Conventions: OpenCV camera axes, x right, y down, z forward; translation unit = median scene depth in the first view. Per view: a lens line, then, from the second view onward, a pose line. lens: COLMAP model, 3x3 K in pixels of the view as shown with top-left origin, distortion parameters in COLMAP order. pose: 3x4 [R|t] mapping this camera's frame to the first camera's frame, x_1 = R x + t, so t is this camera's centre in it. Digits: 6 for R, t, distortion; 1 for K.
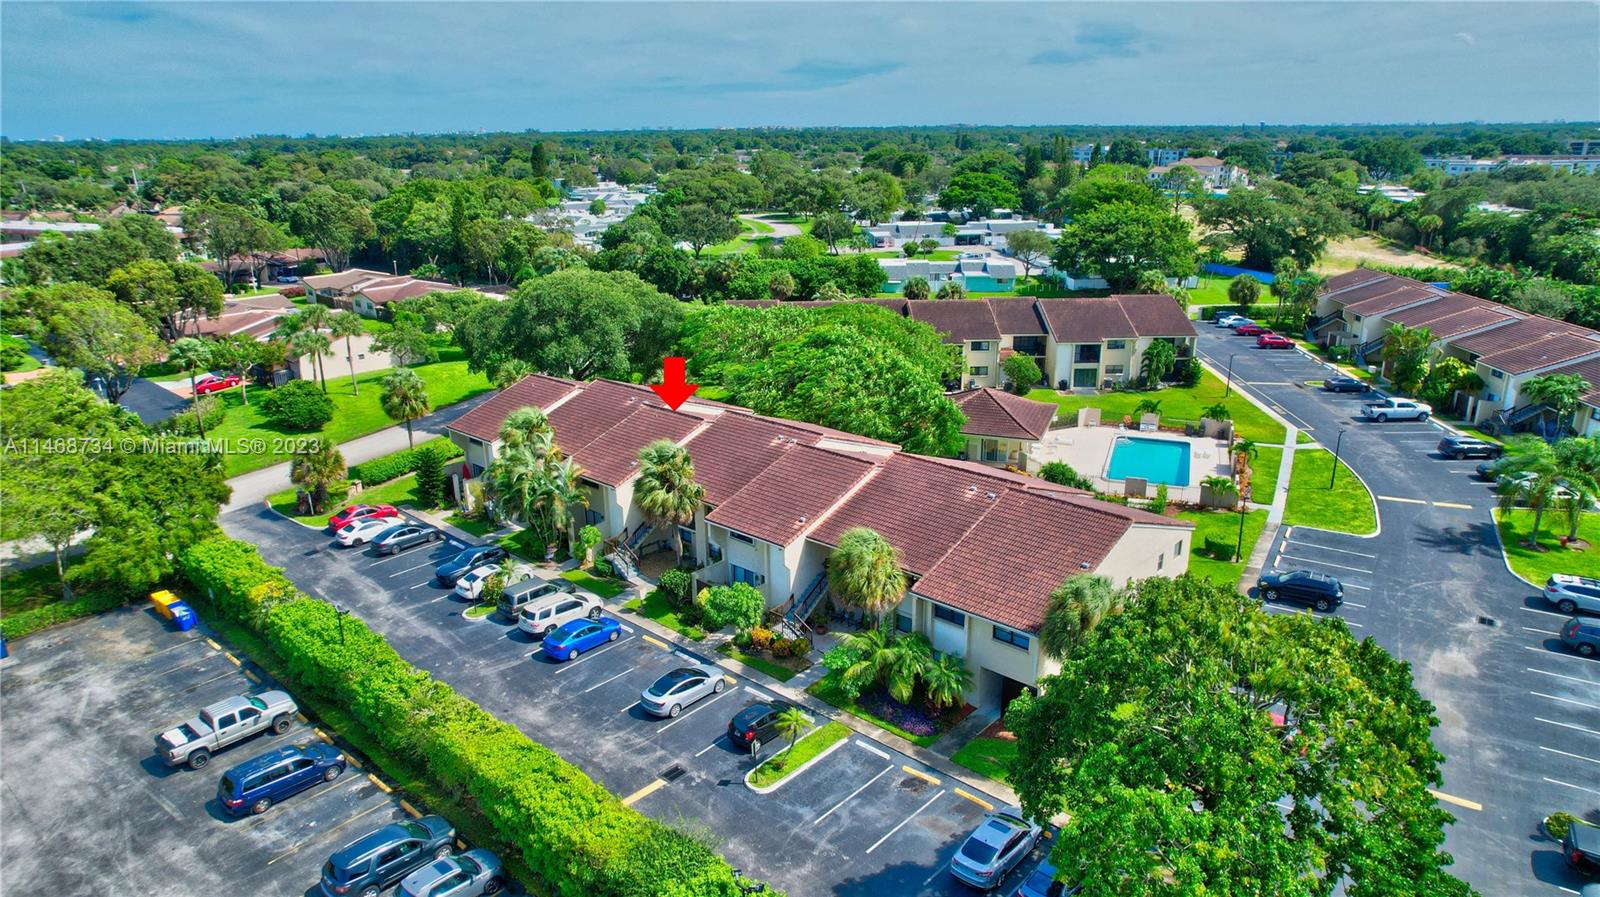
lens RADIAL K [[1028.3, 0, 800.0], [0, 1028.3, 448.5], [0, 0, 1]] dist [-0.077718, 0.075377]
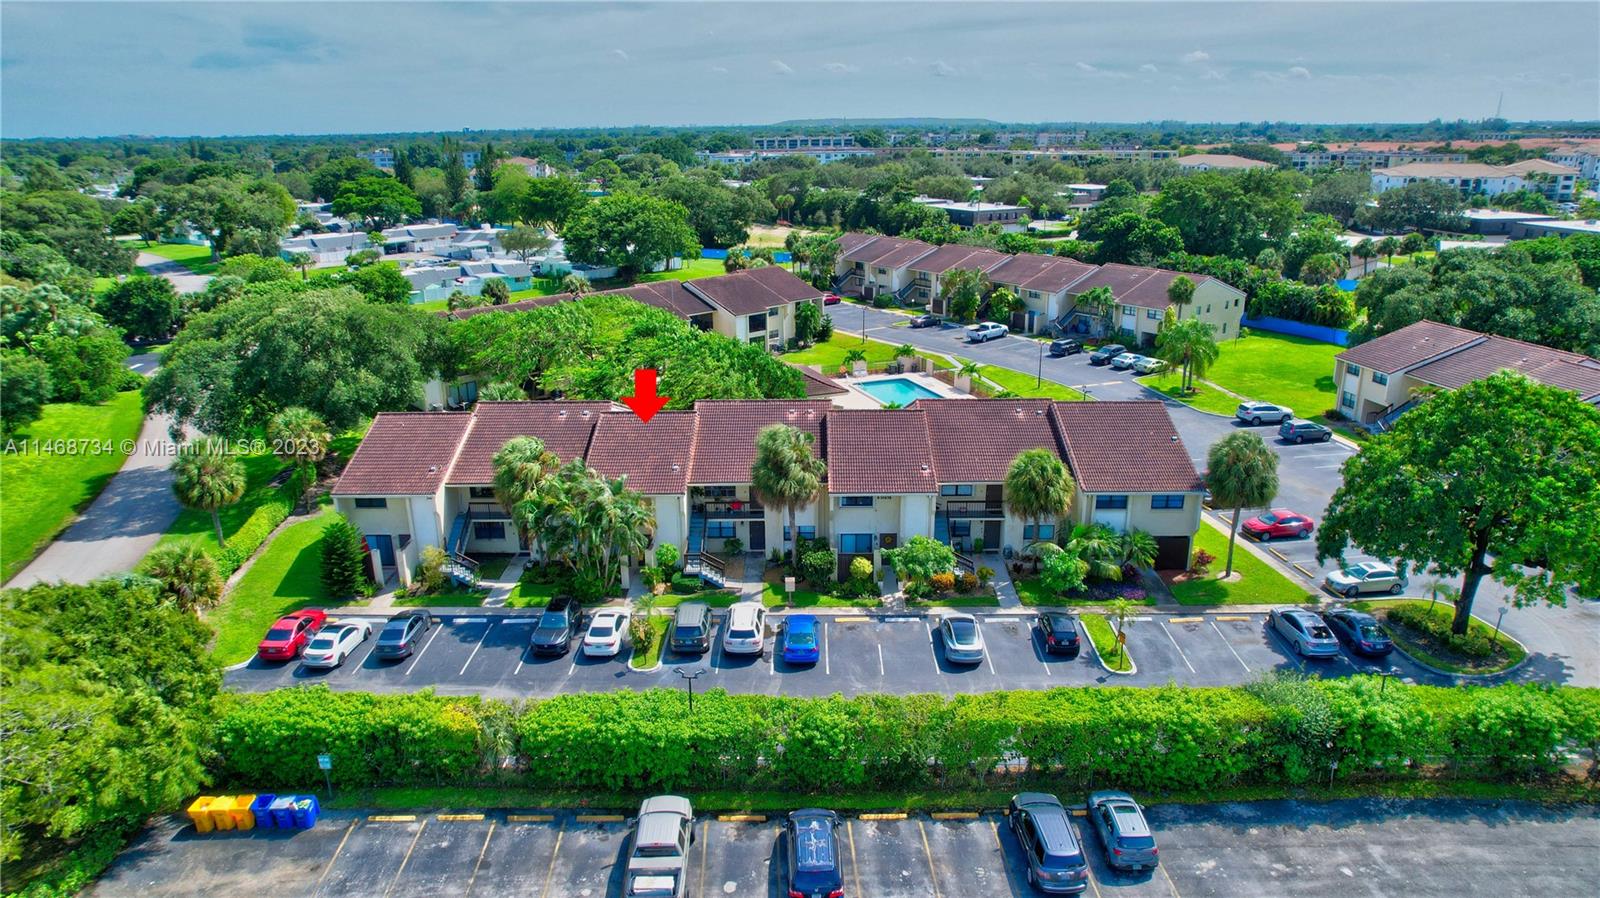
lens RADIAL K [[1028.3, 0, 800.0], [0, 1028.3, 449.0], [0, 0, 1]] dist [-0.077718, 0.075377]
pose [[0.745192, -0.198535, 0.636611, -0.404986], [0.202838, 0.976902, 0.067224, -0.024907], [-0.635253, 0.079034, 0.768250, 0.137407]]
